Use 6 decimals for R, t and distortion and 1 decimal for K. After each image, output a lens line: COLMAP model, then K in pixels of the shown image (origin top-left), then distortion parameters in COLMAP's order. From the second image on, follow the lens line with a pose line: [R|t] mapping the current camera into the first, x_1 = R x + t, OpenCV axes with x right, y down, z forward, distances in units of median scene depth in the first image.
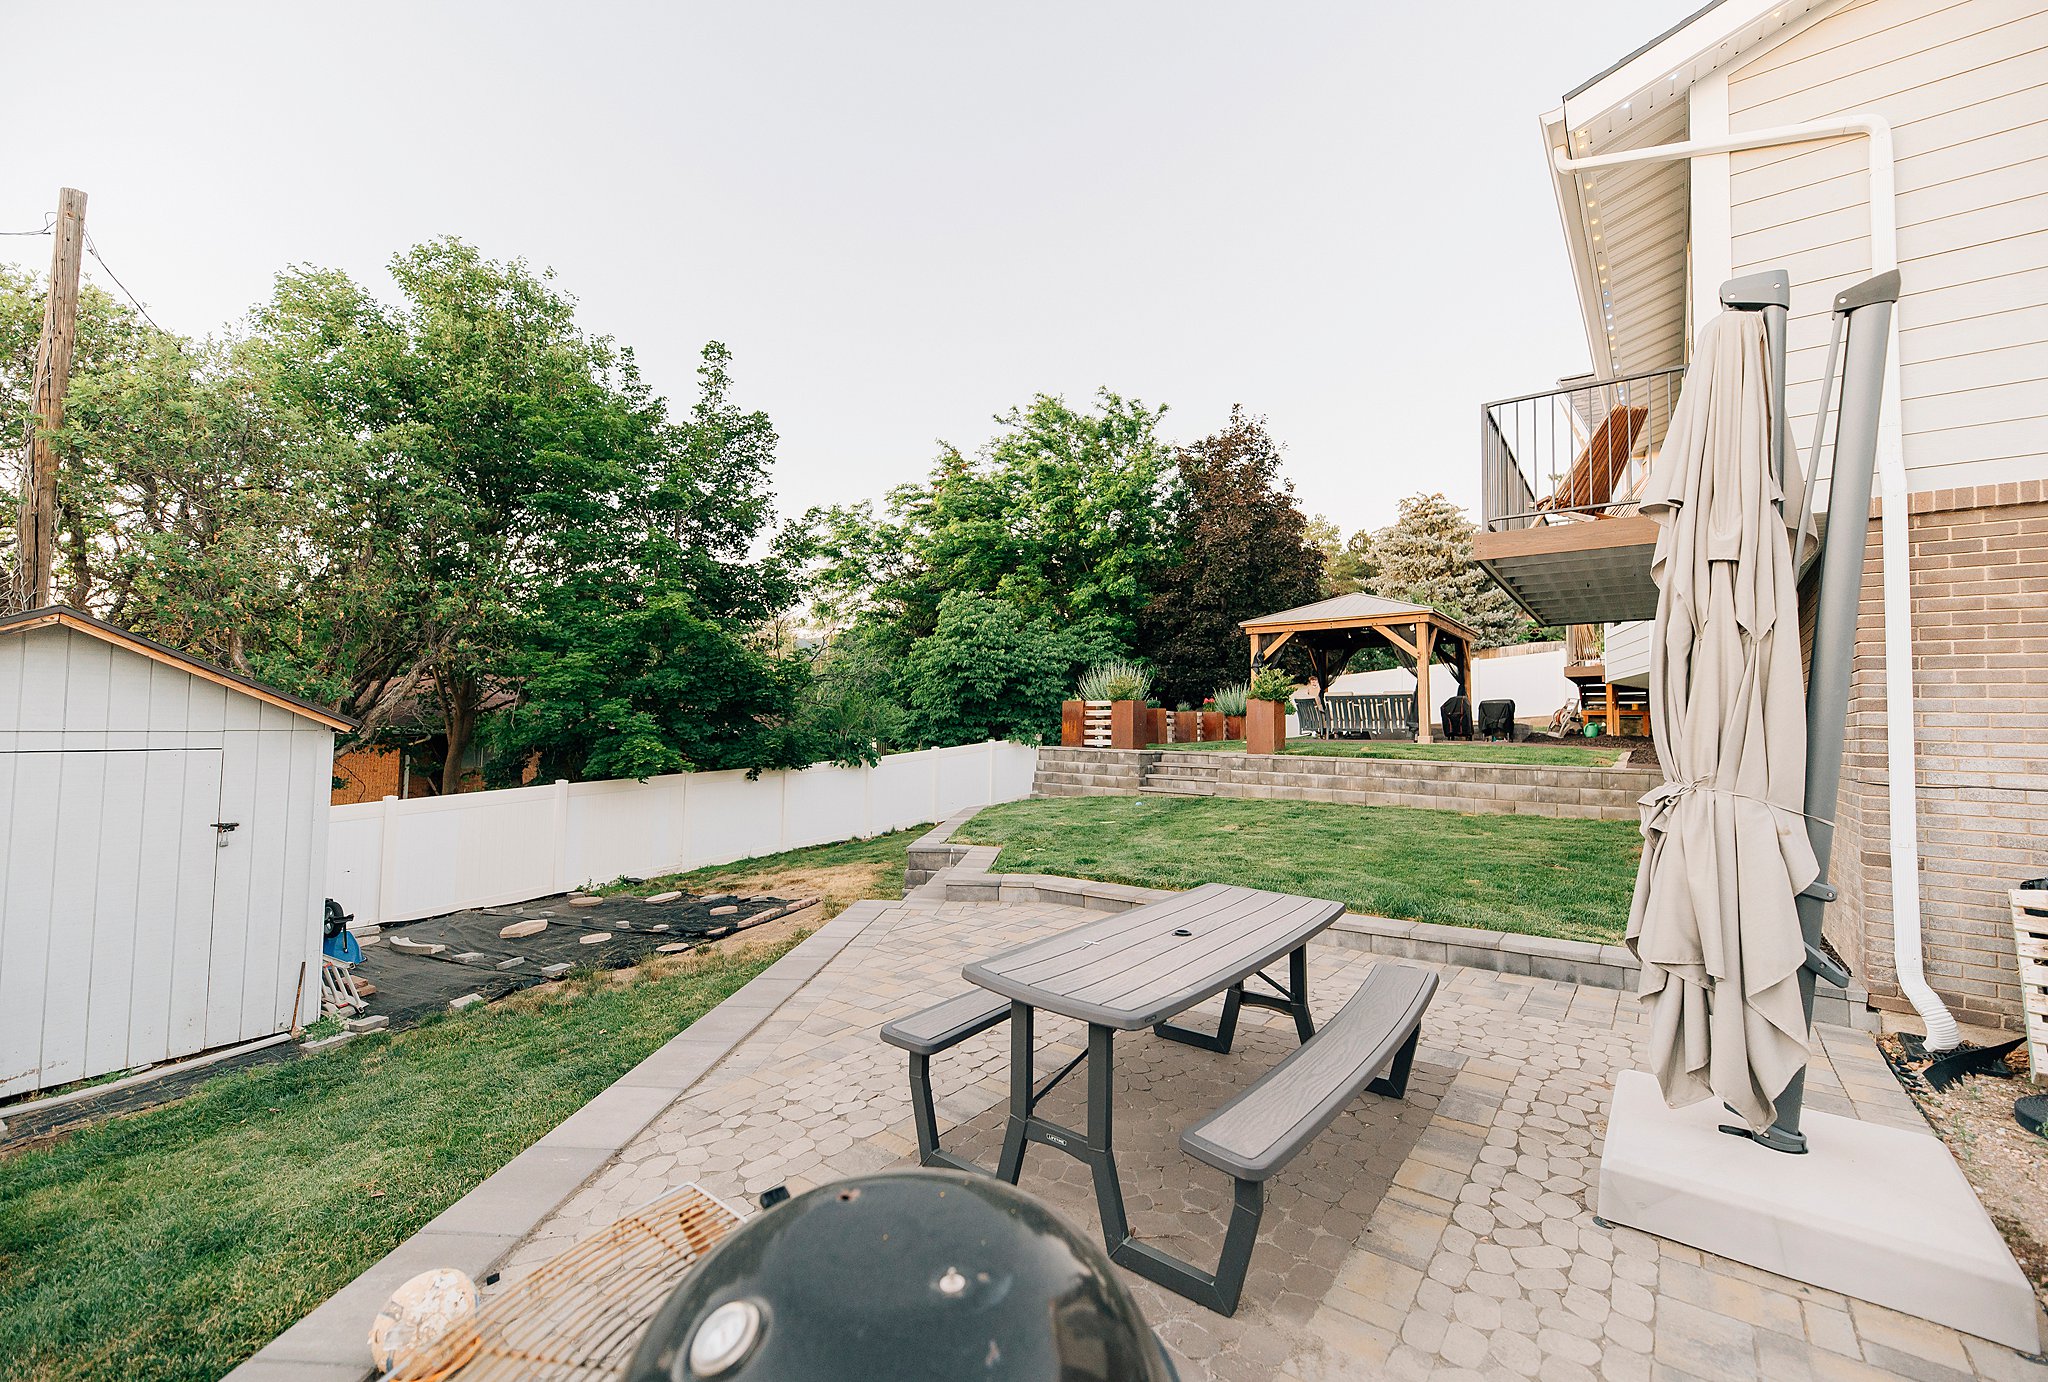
lens RADIAL K [[830.2, 0, 1024.7], [0, 830.2, 692.9], [0, 0, 1]] dist [0.001907, -0.000256]
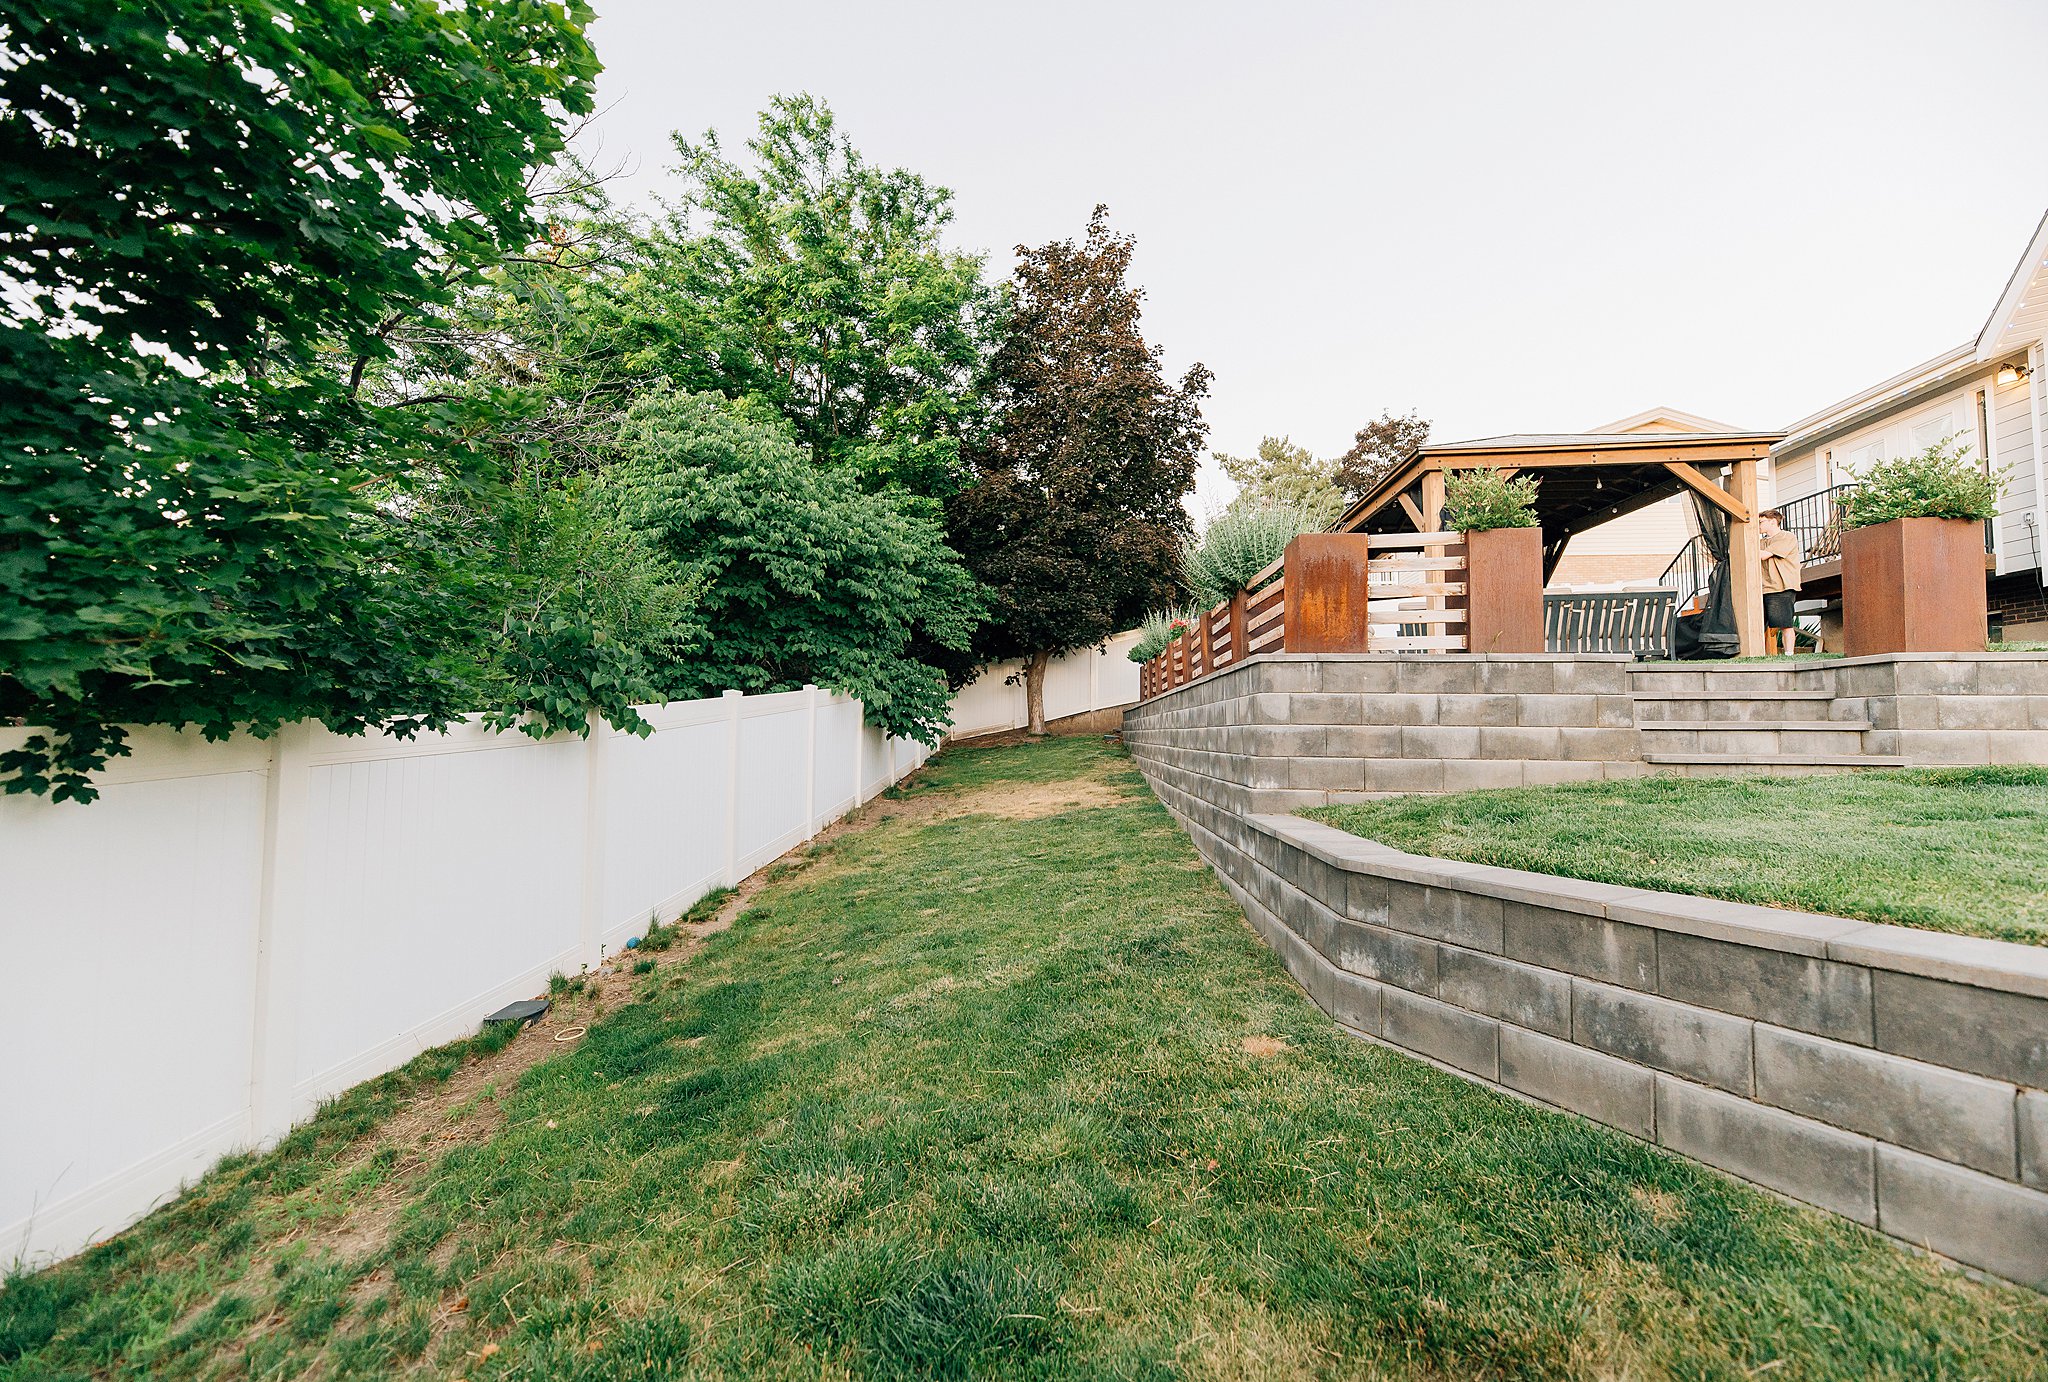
lens RADIAL K [[830.2, 0, 1016.8], [0, 830.2, 694.4], [0, 0, 1]] dist [0.001907, -0.000256]
pose [[0.854547, 0.009550, 0.519286, -0.264668], [-0.012528, 0.999919, 0.002228, 0.086665], [-0.519223, -0.008409, 0.854598, 0.803392]]
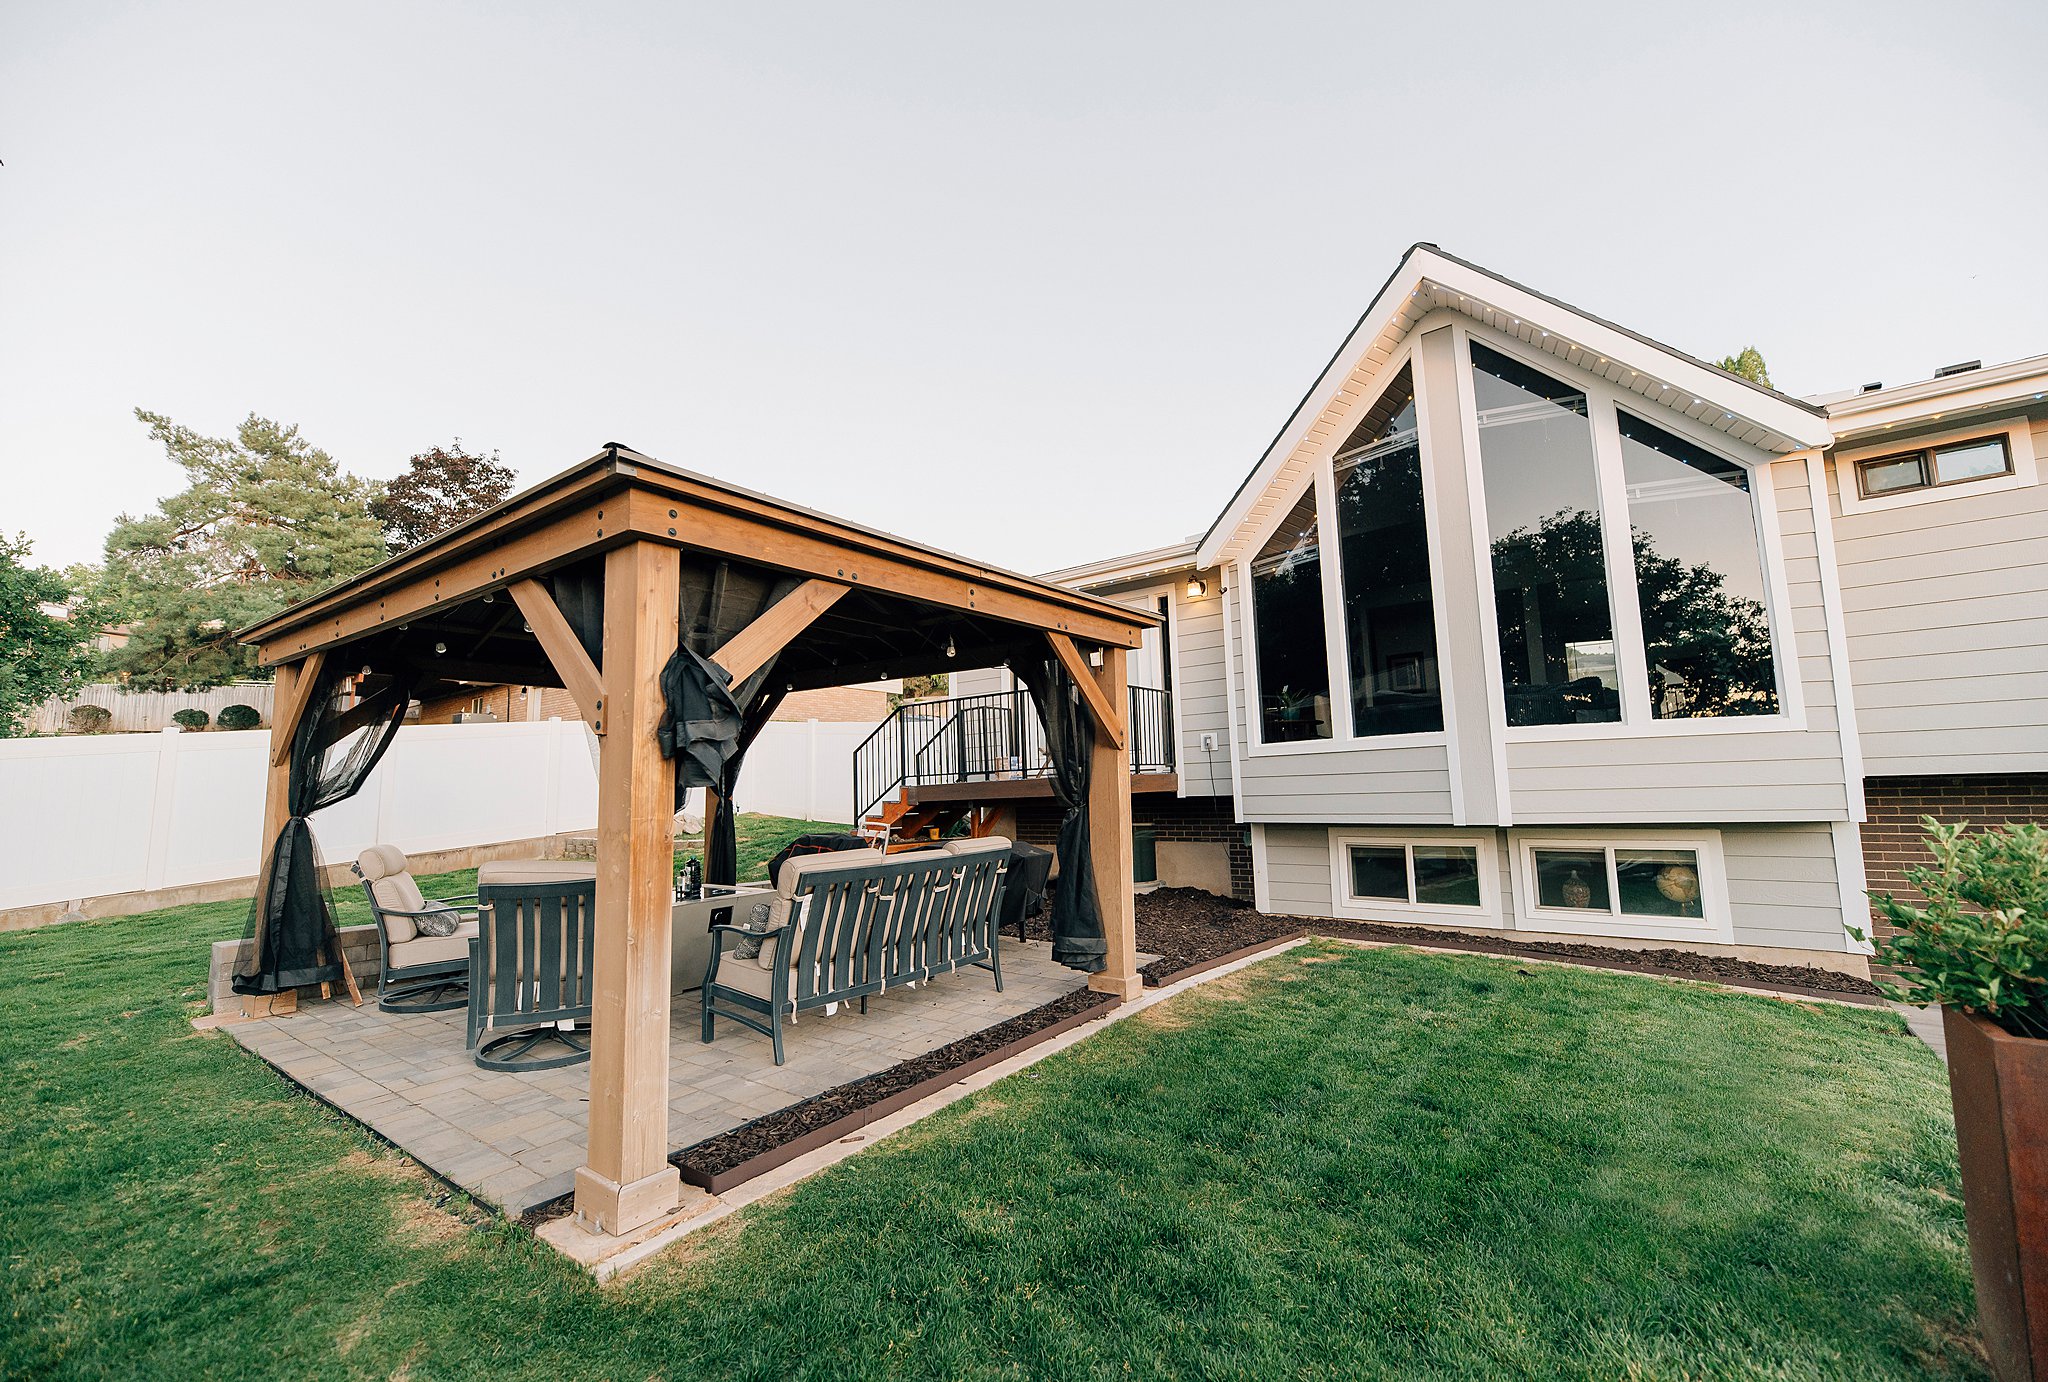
lens RADIAL K [[830.2, 0, 1028.1], [0, 830.2, 683.7], [0, 0, 1]] dist [0.001907, -0.000256]
pose [[-0.016425, 0.111677, 0.993609, 0.133725], [-0.019218, 0.993524, -0.111985, -0.029774], [-0.999680, -0.020934, -0.014172, 1.088499]]
